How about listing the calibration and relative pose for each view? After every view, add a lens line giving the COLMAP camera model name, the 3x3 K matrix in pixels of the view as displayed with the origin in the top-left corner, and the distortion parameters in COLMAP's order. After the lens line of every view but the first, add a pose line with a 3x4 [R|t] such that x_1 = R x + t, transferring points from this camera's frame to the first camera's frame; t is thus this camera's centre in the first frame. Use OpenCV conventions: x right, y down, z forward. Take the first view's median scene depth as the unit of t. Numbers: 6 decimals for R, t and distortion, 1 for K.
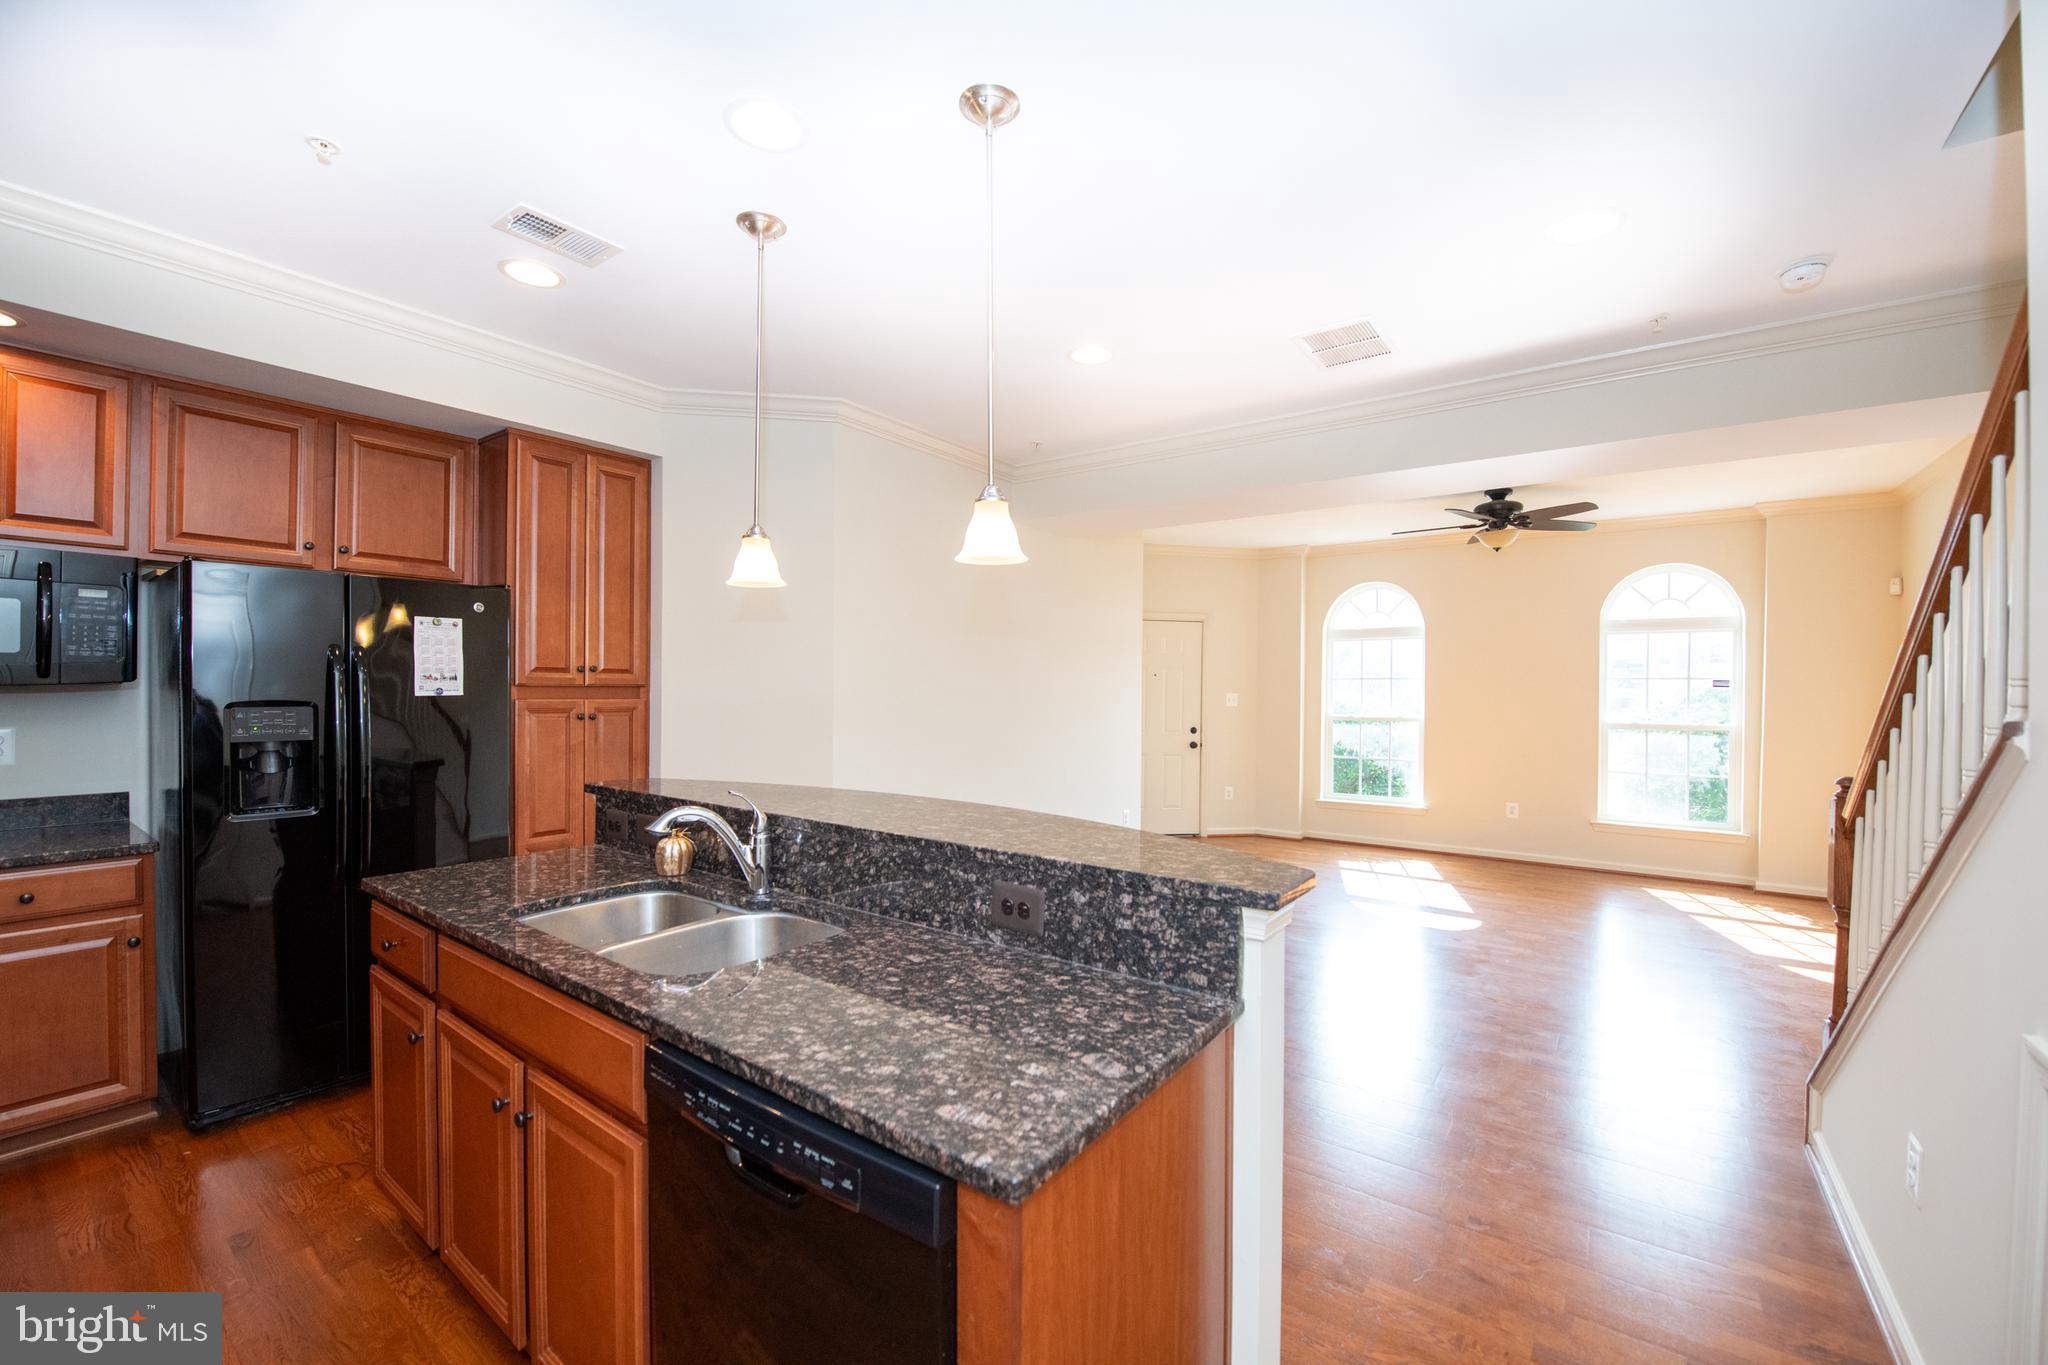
lens RADIAL K [[820.7, 0, 1030.3], [0, 820.7, 688.5], [0, 0, 1]] dist [-0.017139, -0.000239]
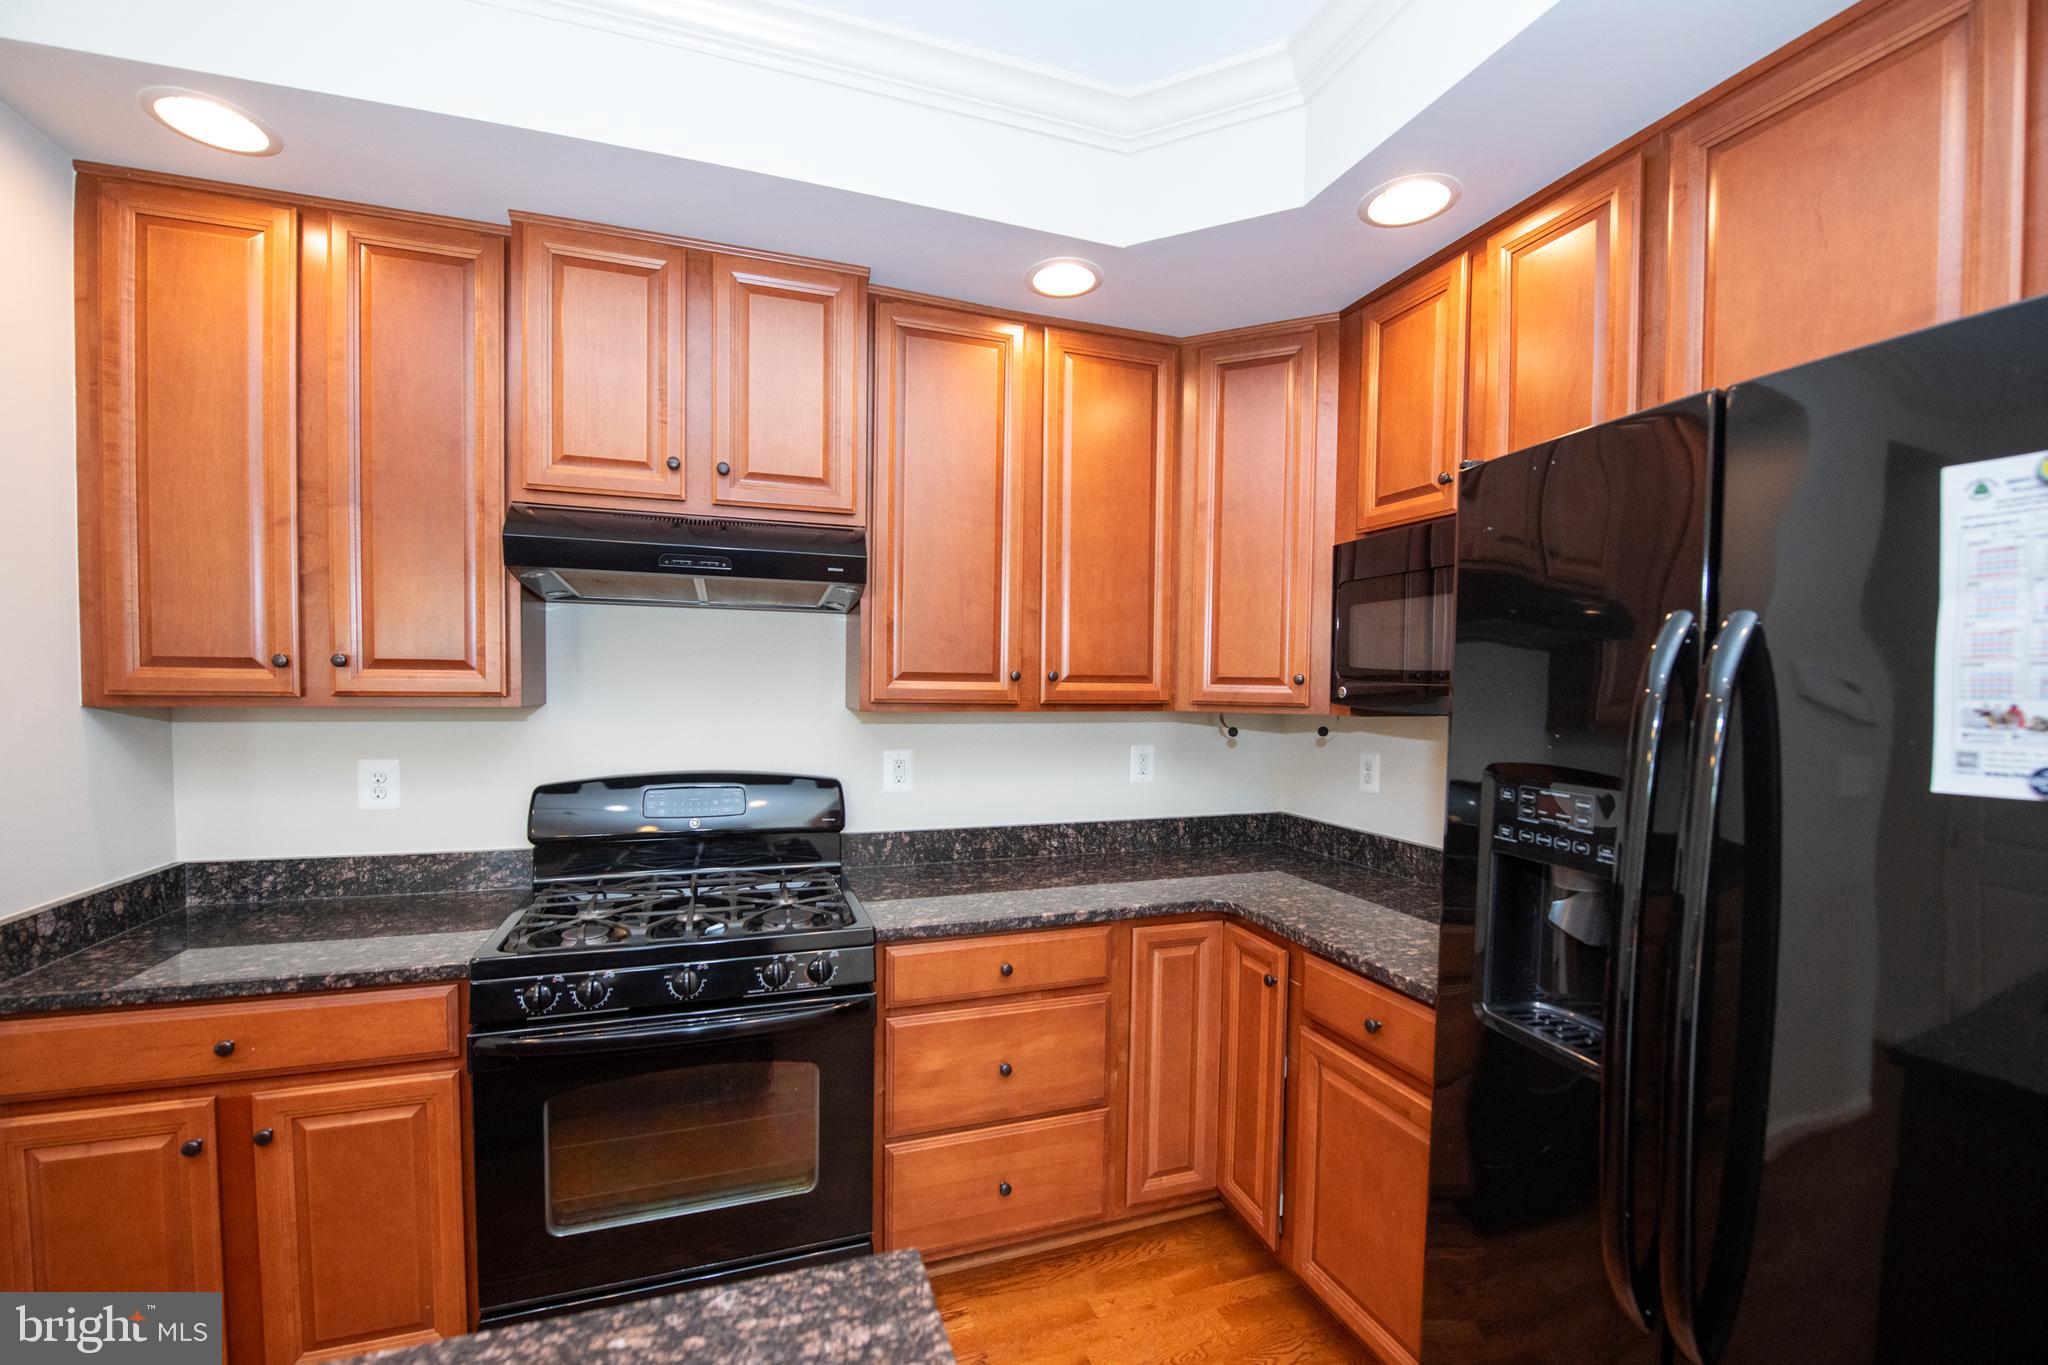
lens RADIAL K [[844.7, 0, 1022.5], [0, 844.7, 709.0], [0, 0, 1]] dist [-0.003548, -0.008995]
pose [[-0.569333, 0.005931, -0.822086, -0.374722], [-0.020501, 0.999561, 0.021410, -0.014867], [0.821852, 0.029043, -0.568961, 0.878999]]
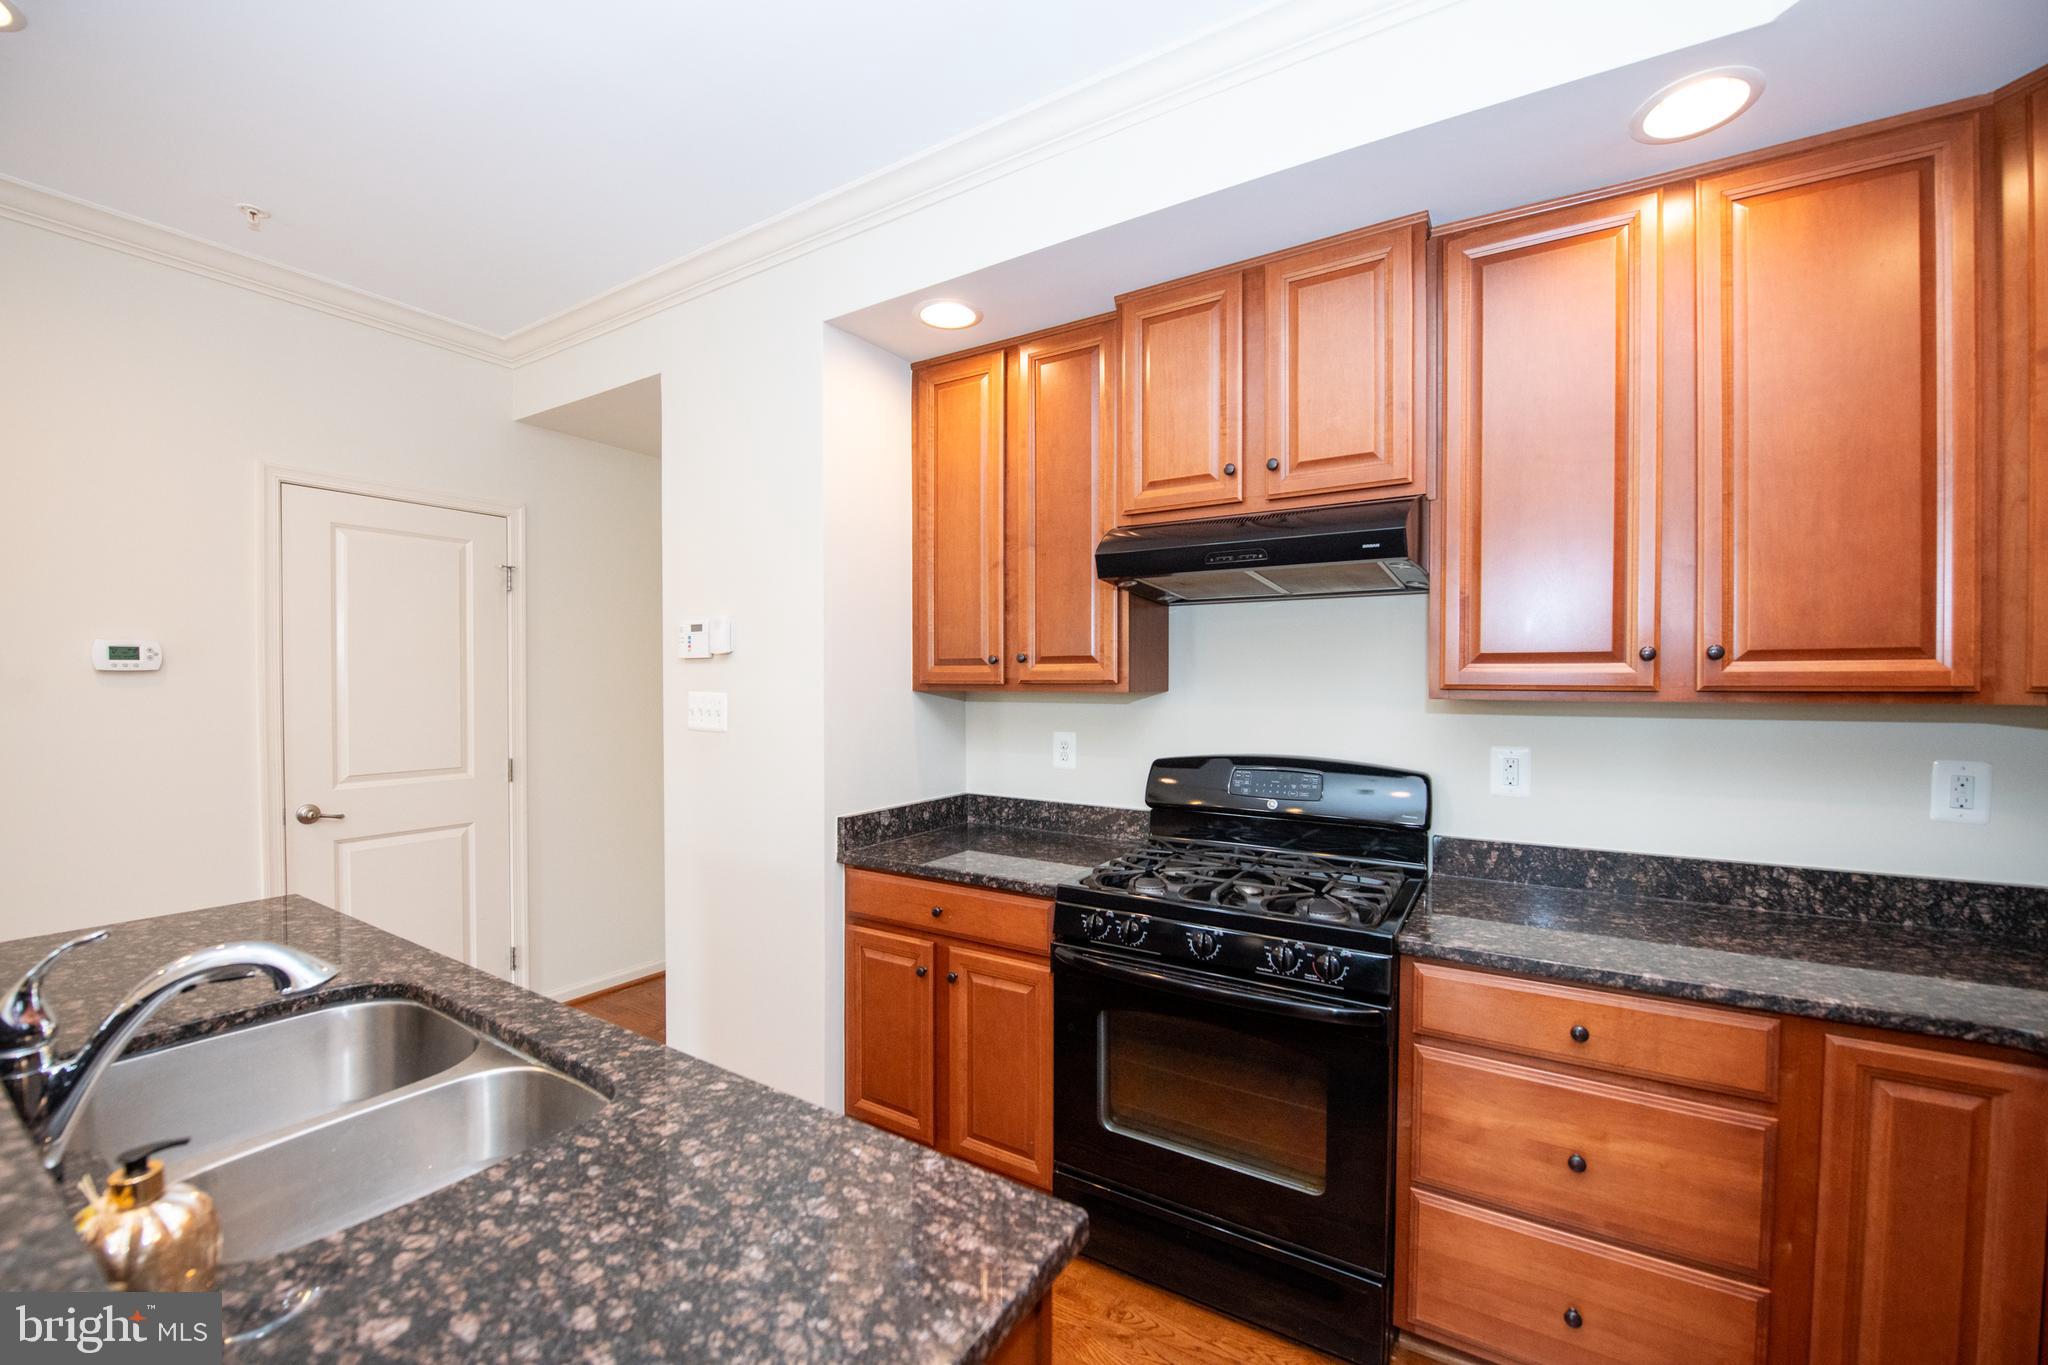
lens RADIAL K [[820.7, 0, 1030.3], [0, 820.7, 688.5], [0, 0, 1]] dist [-0.017139, -0.000239]
pose [[-0.997591, -0.011135, -0.068469, -0.539806], [-0.012024, 0.999848, 0.012586, -0.006954], [0.068318, 0.013379, -0.997574, 0.960715]]
